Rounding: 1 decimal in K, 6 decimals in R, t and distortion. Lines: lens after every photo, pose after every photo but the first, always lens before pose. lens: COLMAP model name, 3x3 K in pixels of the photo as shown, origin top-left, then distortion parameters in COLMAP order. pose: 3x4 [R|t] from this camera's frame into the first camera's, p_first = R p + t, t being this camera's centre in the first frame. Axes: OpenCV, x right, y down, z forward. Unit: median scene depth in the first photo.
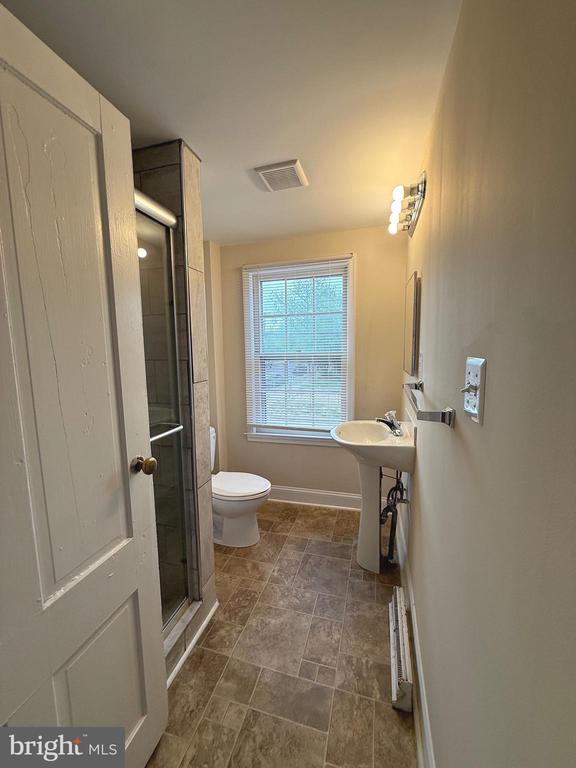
lens RADIAL K [[304.9, 0, 286.9], [0, 304.9, 381.9], [0, 0, 1]] dist [-0.001628, 0.000578]
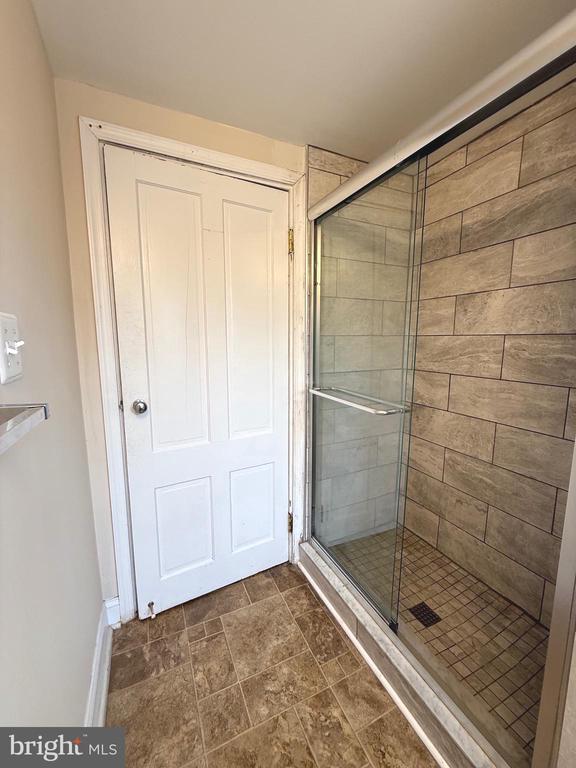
lens RADIAL K [[304.9, 0, 286.9], [0, 304.9, 381.9], [0, 0, 1]] dist [-0.001628, 0.000578]
pose [[-0.742375, 0.098621, -0.662686, 0.418272], [-0.072411, 0.971502, 0.225698, -0.117206], [0.666060, 0.215539, -0.714078, 1.456908]]
